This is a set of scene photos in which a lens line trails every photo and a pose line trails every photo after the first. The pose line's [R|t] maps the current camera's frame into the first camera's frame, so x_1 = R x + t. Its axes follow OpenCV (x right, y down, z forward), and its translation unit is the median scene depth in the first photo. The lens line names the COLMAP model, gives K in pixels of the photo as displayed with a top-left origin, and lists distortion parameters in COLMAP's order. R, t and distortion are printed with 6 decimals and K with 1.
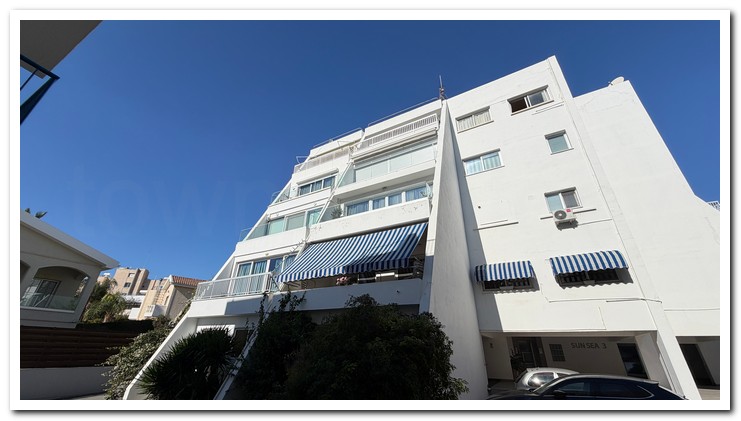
lens RADIAL K [[278.4, 0, 368.4], [0, 278.4, 211.5], [0, 0, 1]] dist [-0.000252, 0.000211]
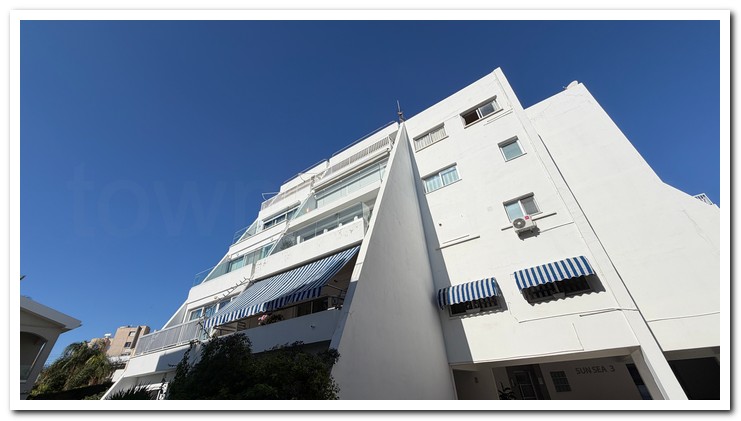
lens RADIAL K [[278.4, 0, 368.4], [0, 278.4, 211.5], [0, 0, 1]] dist [-0.000252, 0.000211]
pose [[0.994611, -0.101491, -0.021170, 0.198127], [0.098222, 0.987794, -0.120893, 0.032590], [0.033181, 0.118162, 0.992440, 0.060745]]
